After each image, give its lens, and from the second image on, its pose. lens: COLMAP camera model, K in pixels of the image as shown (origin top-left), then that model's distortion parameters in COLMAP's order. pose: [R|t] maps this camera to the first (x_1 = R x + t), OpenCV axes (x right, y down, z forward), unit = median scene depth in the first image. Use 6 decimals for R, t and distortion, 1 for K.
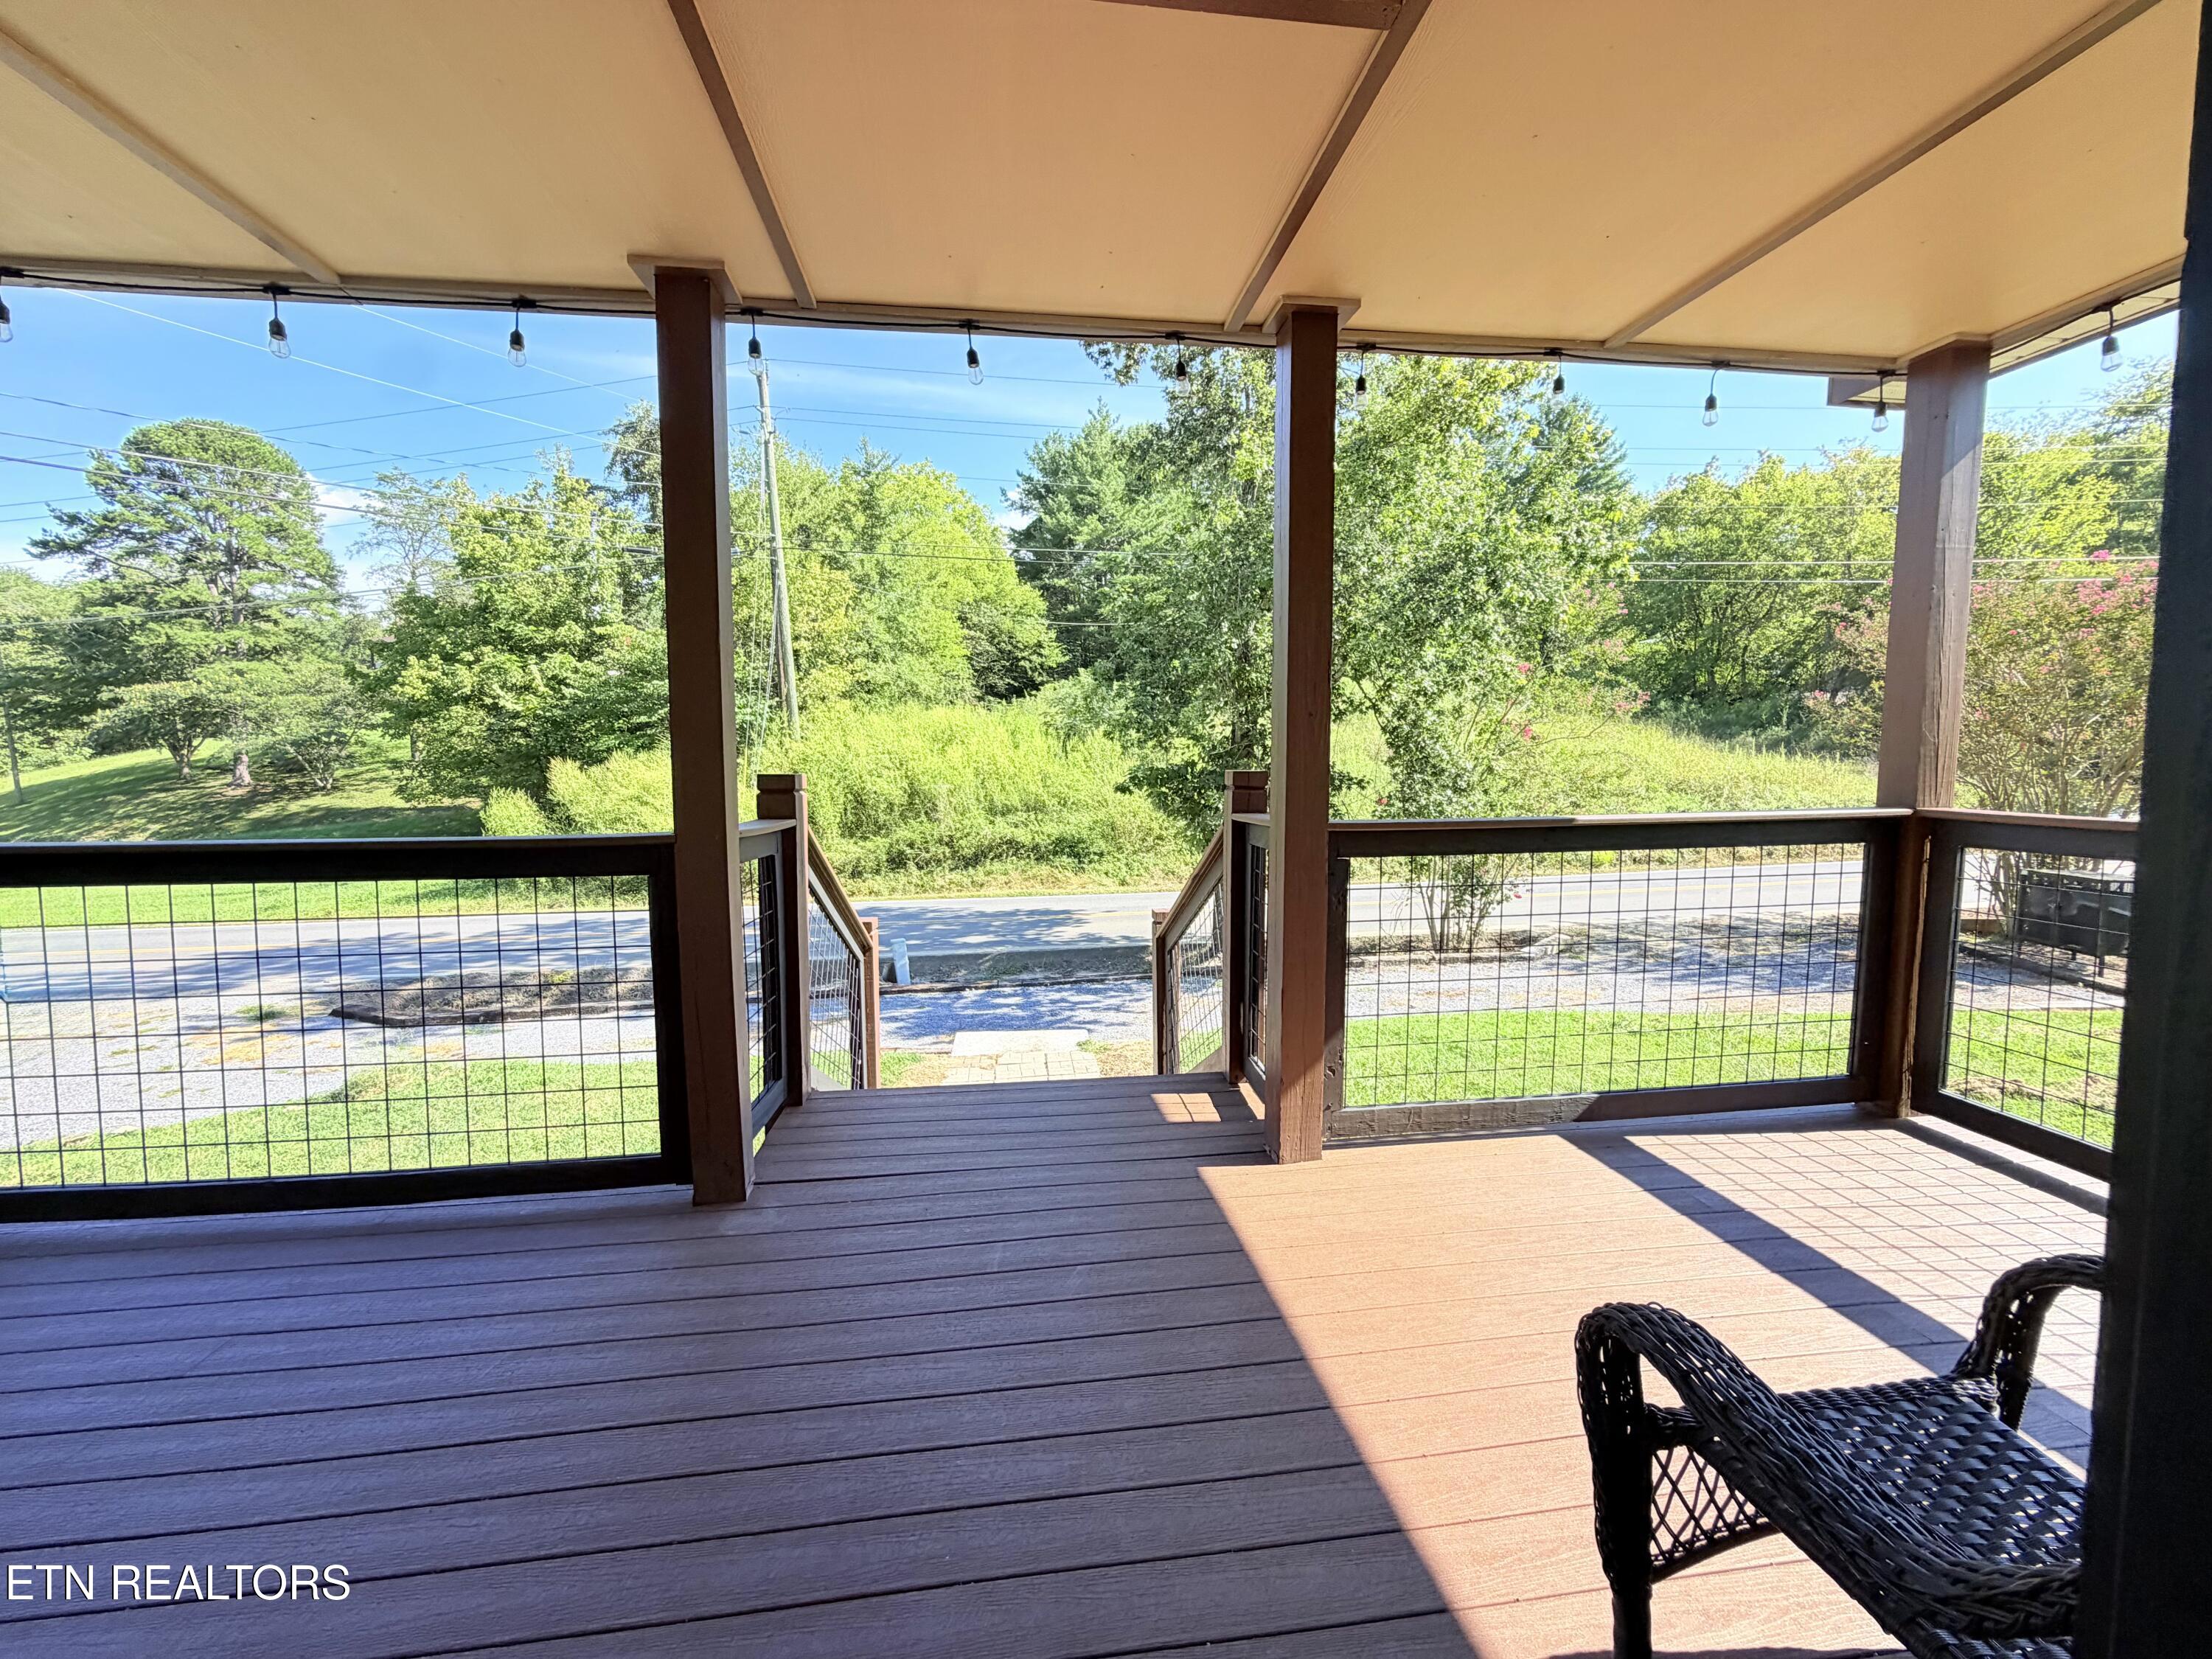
lens RADIAL K [[884.9, 0, 1100.6], [0, 884.9, 827.5], [0, 0, 1]] dist [0.000384, 0.000129]
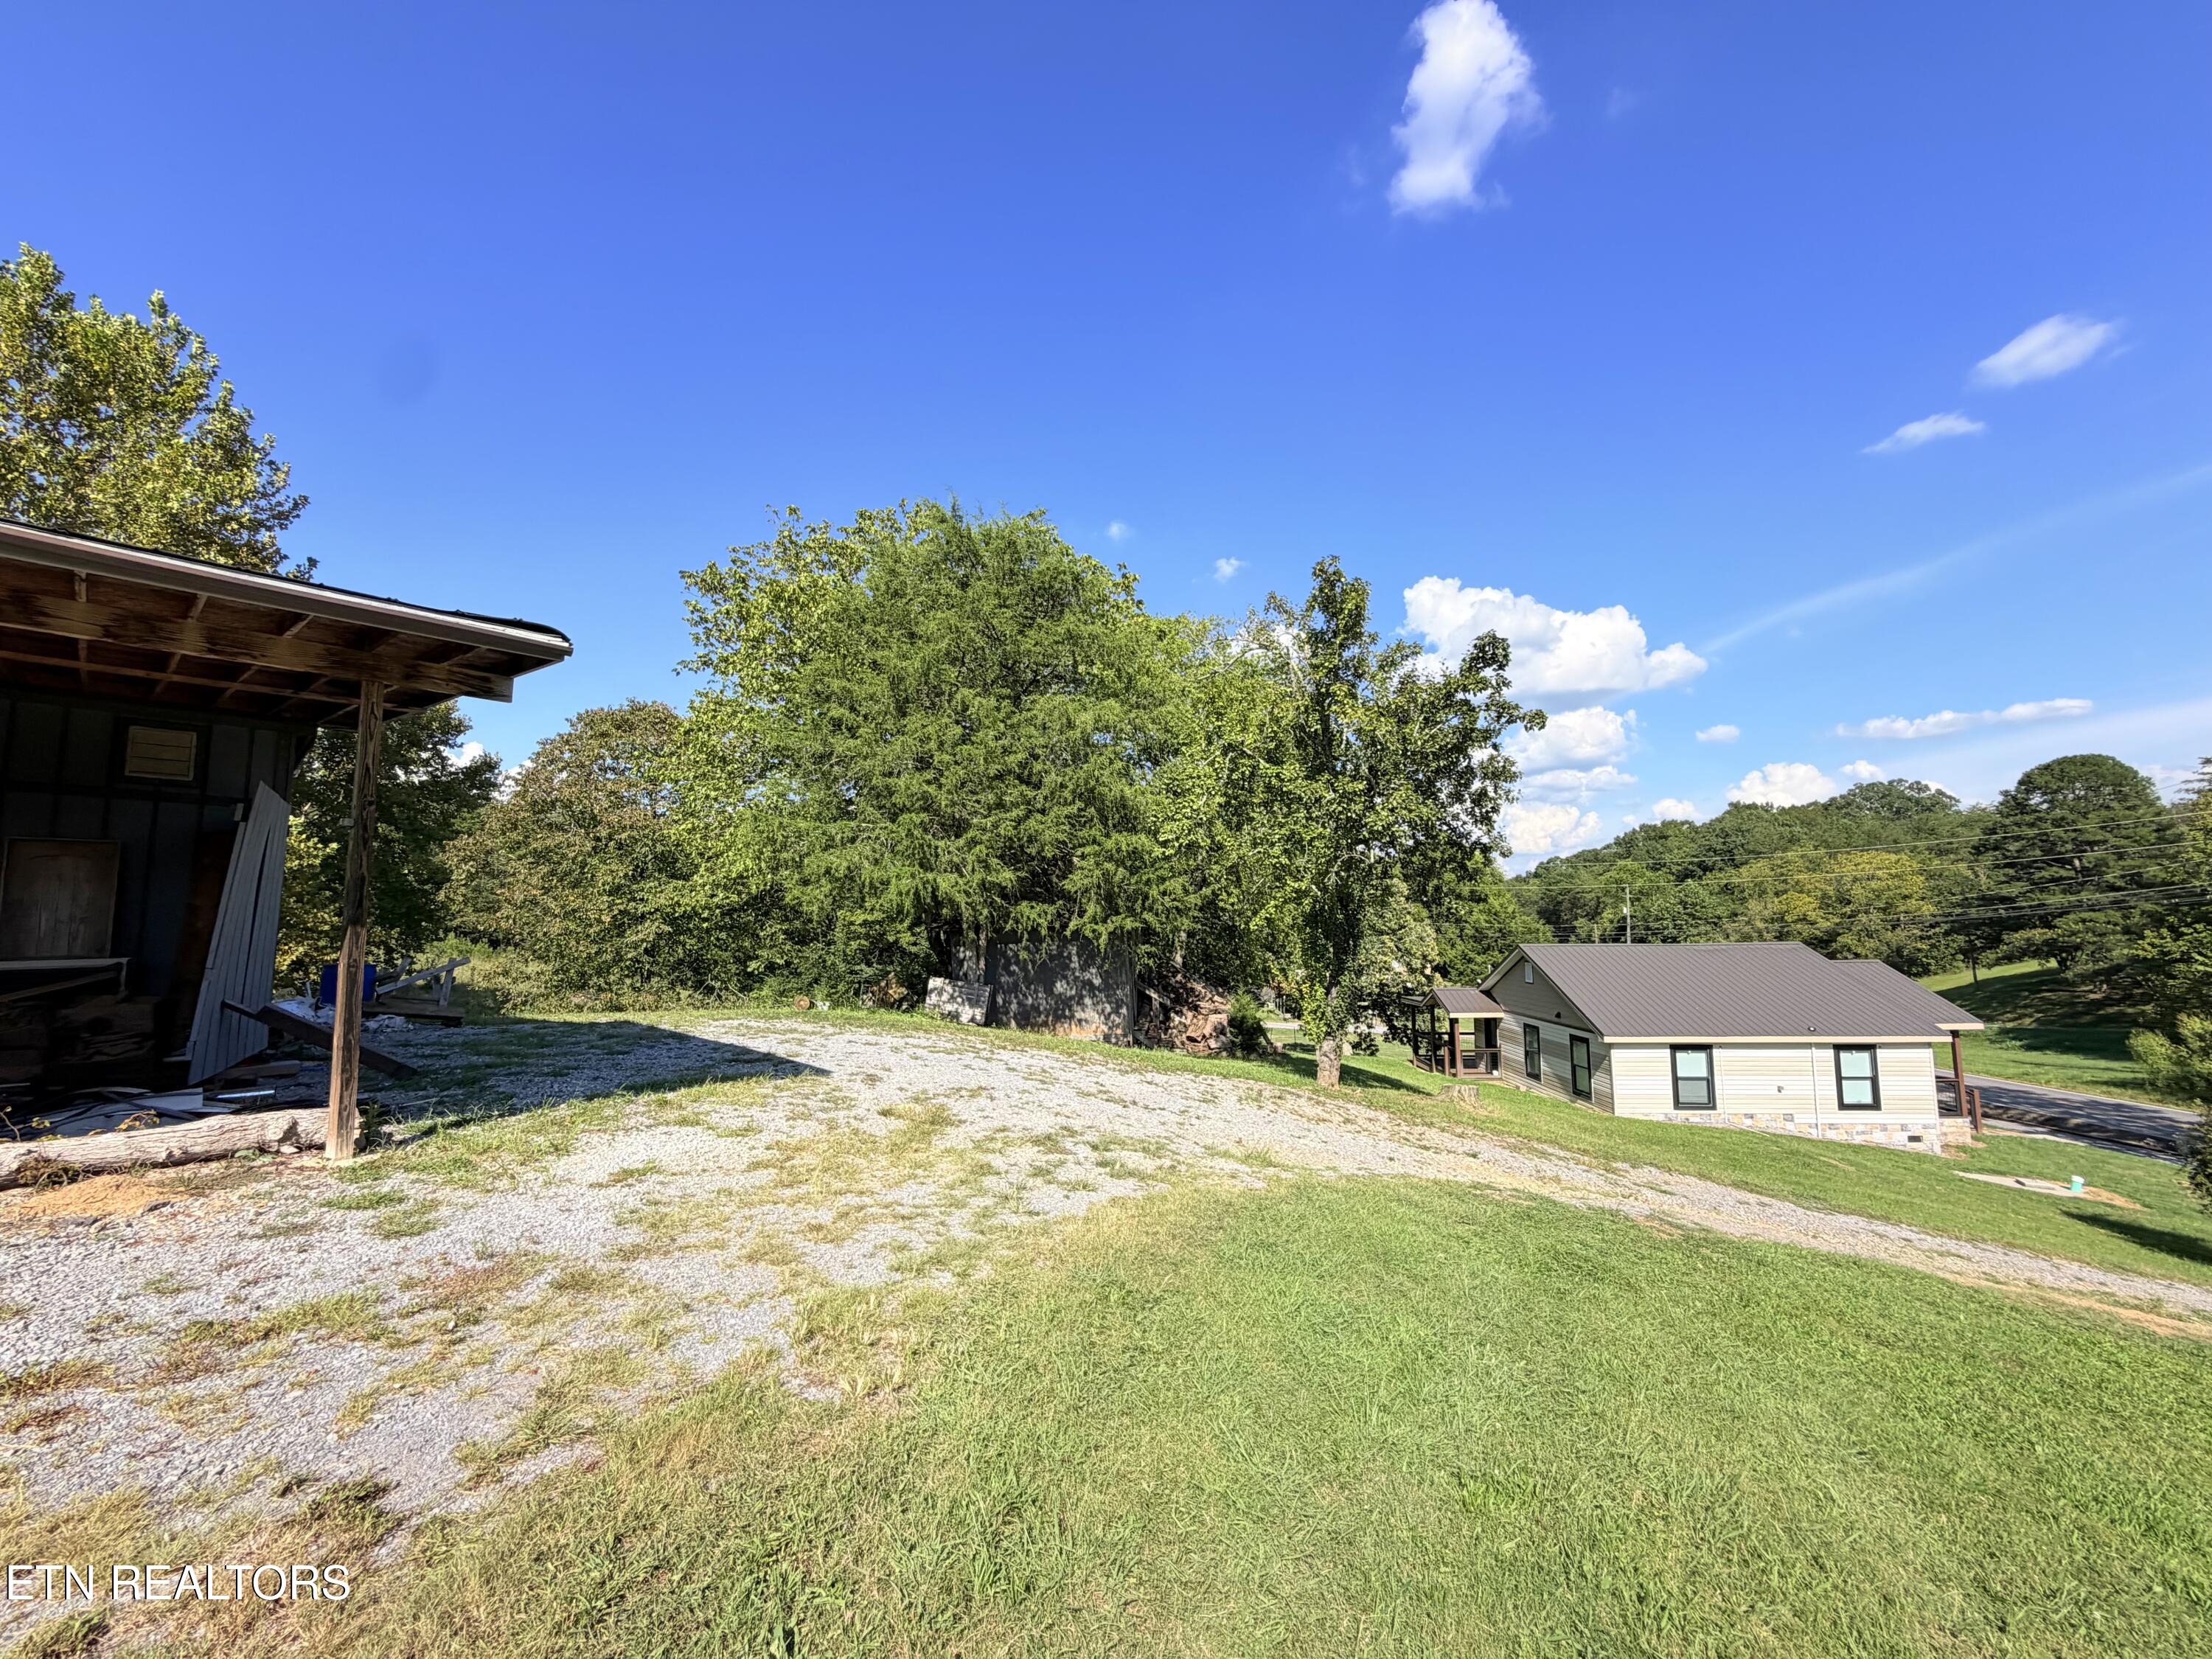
lens RADIAL K [[882.1, 0, 1099.1], [0, 882.1, 833.2], [0, 0, 1]] dist [0.000784, 0.000042]
pose [[-0.154273, -0.089591, -0.983958, 2.464703], [-0.069401, 0.994403, -0.079660, -0.257050], [0.985588, 0.055998, -0.159627, -1.364265]]
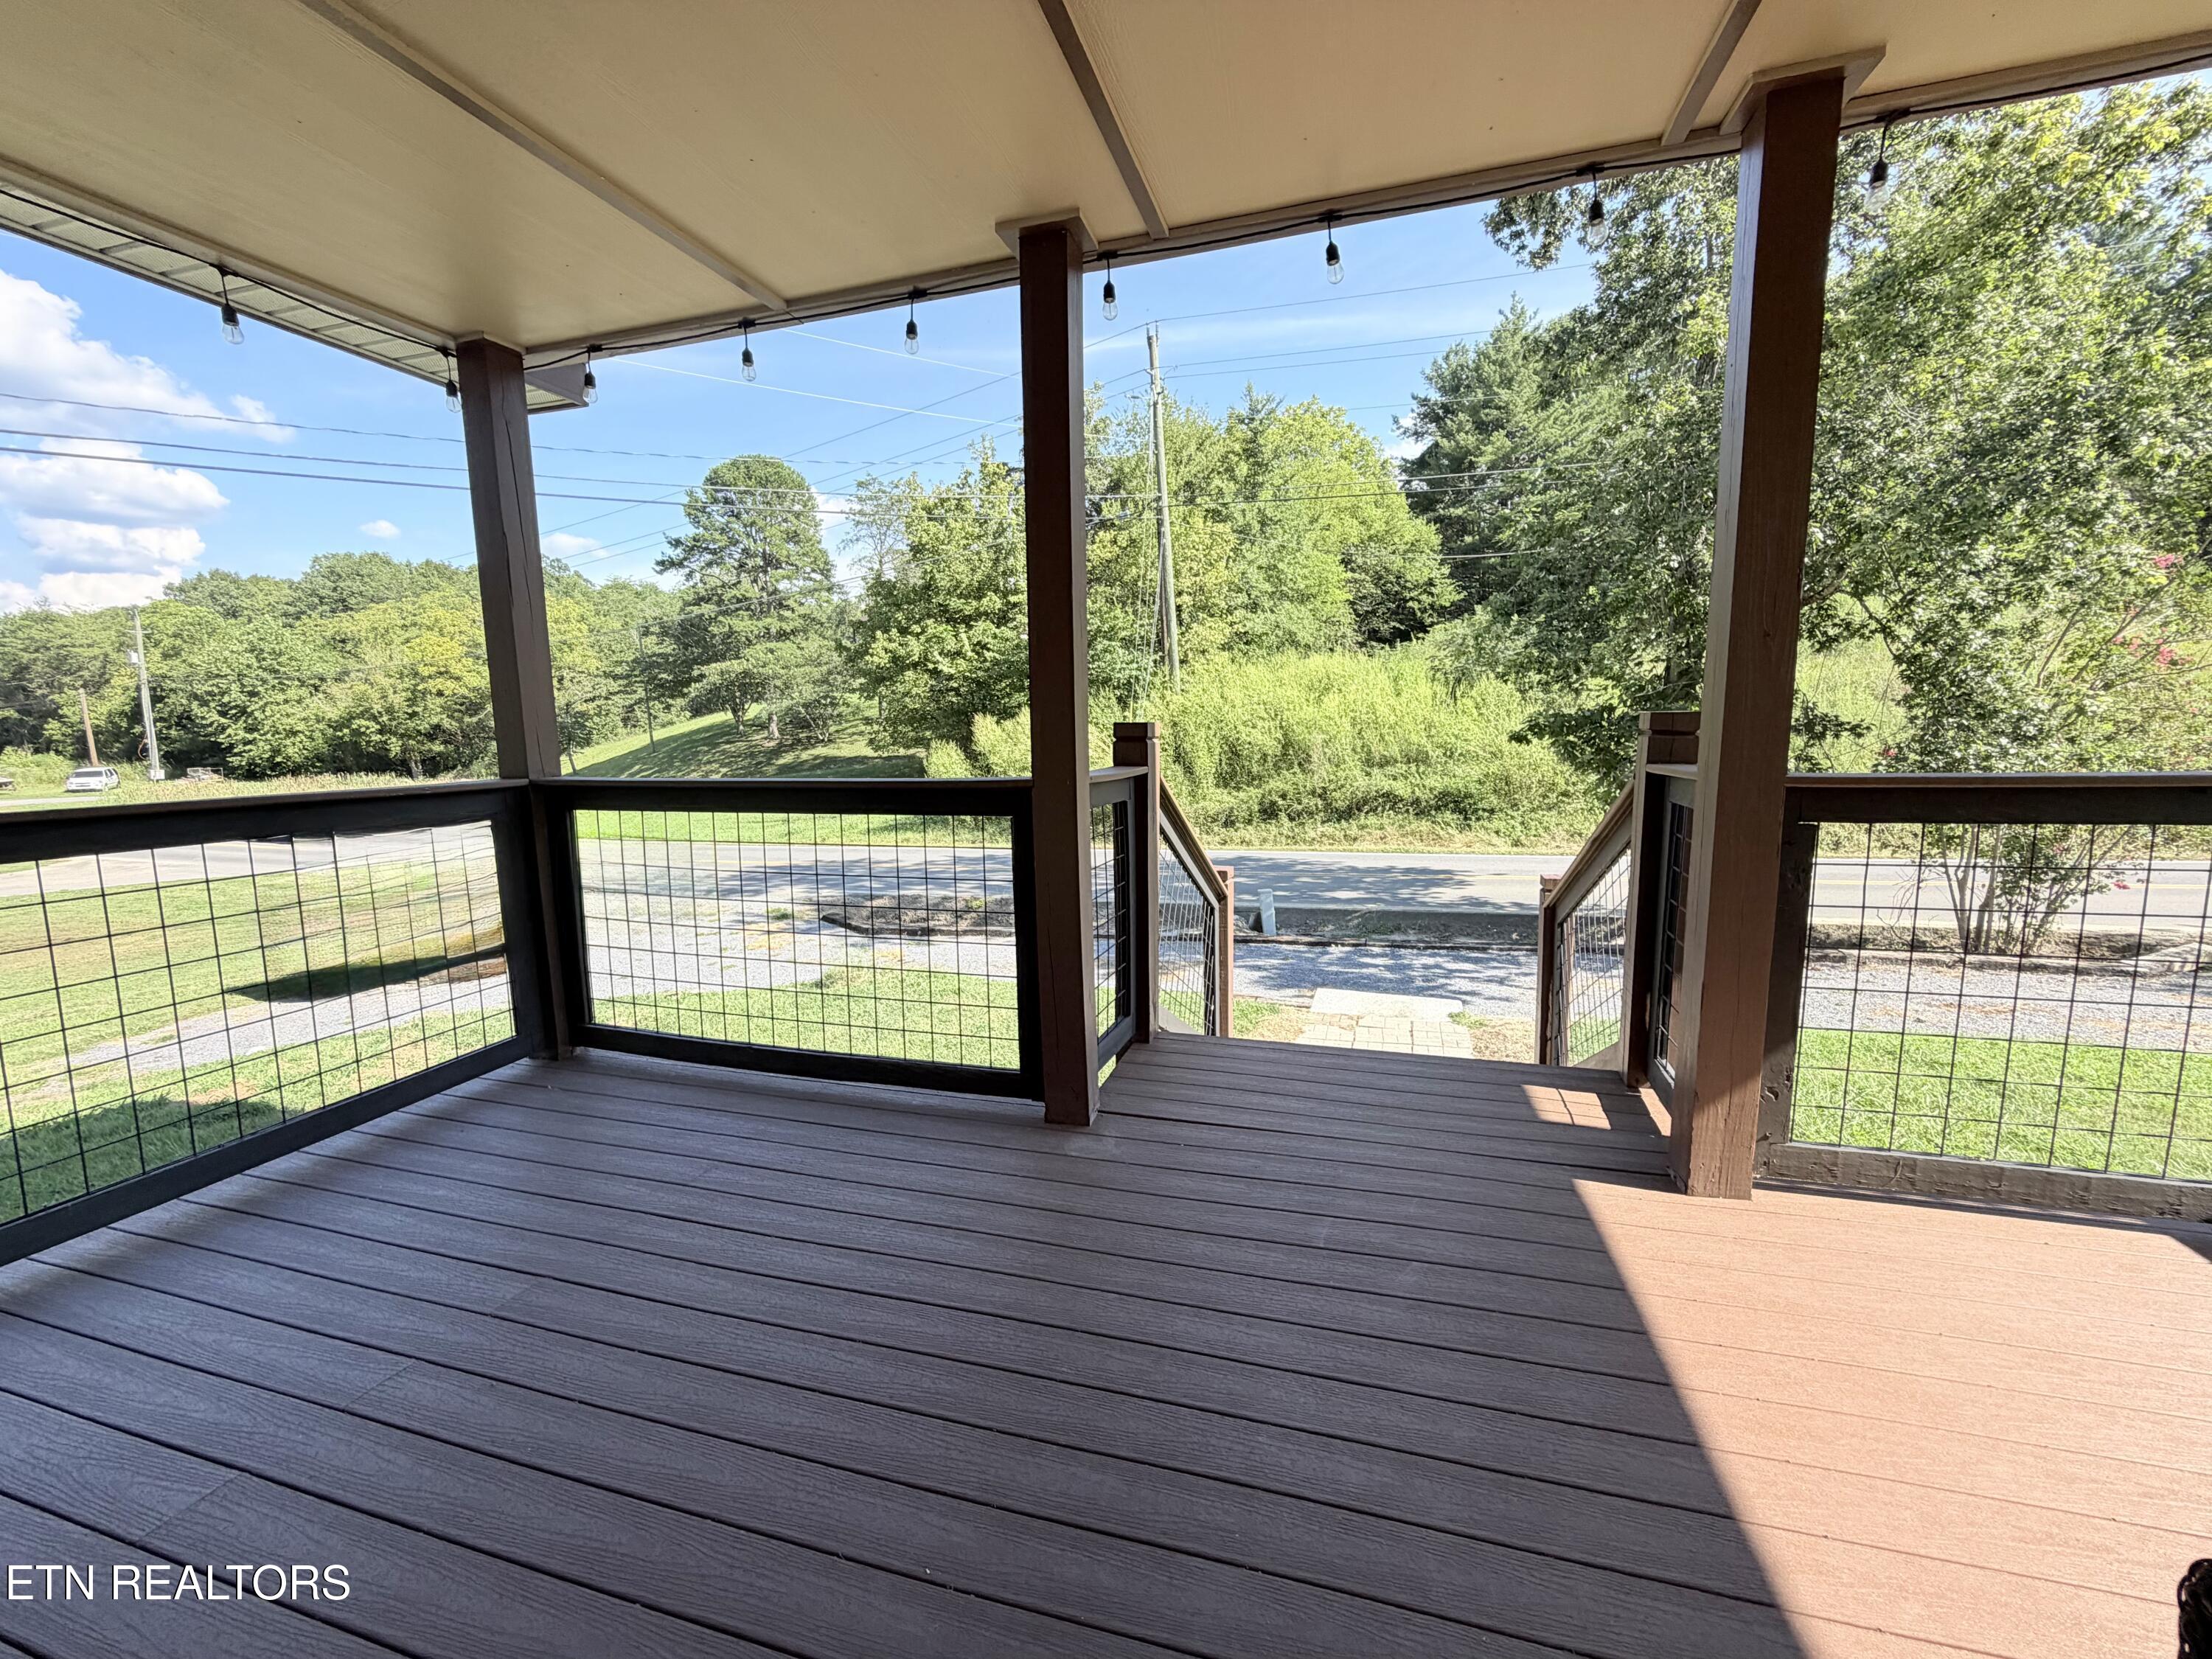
lens RADIAL K [[885.5, 0, 1101.8], [0, 885.5, 828.6], [0, 0, 1]] dist [0.001085, 0.000455]
pose [[0.913692, 0.037215, -0.404699, 0.005800], [-0.014445, 0.998143, 0.059173, 0.000622], [0.406149, -0.048220, 0.912534, 0.011043]]
